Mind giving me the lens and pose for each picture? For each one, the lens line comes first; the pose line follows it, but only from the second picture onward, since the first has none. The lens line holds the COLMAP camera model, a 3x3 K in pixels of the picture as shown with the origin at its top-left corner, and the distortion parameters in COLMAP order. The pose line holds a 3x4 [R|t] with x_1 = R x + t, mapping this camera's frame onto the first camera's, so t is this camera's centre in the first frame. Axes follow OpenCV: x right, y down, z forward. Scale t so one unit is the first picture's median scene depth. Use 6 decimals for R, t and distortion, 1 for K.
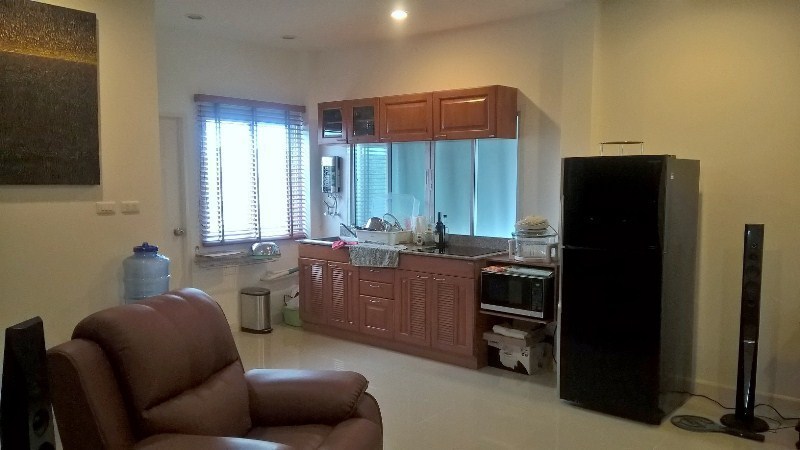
lens RADIAL K [[637.7, 0, 411.5], [0, 637.7, 236.5], [0, 0, 1]] dist [0.123706, -0.212635]
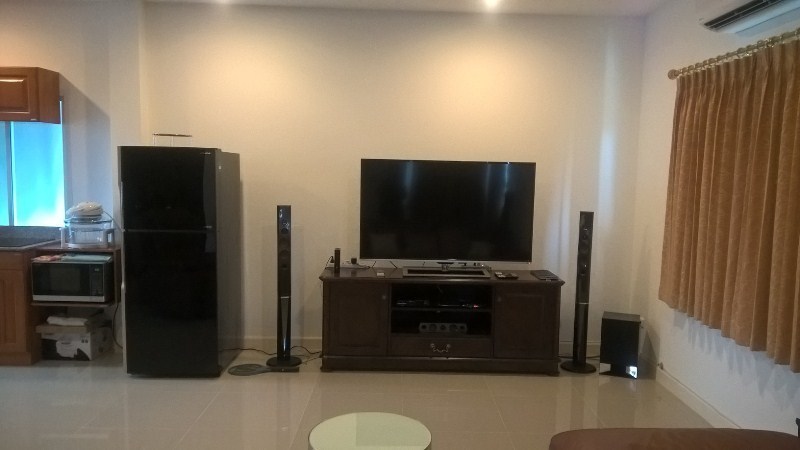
lens RADIAL K [[637.7, 0, 411.5], [0, 637.7, 236.5], [0, 0, 1]] dist [0.123706, -0.212635]
pose [[0.772460, -0.052022, 0.632929, -0.062939], [0.041623, 0.998644, 0.031283, 0.010347], [-0.633698, 0.002179, 0.773577, -0.106913]]
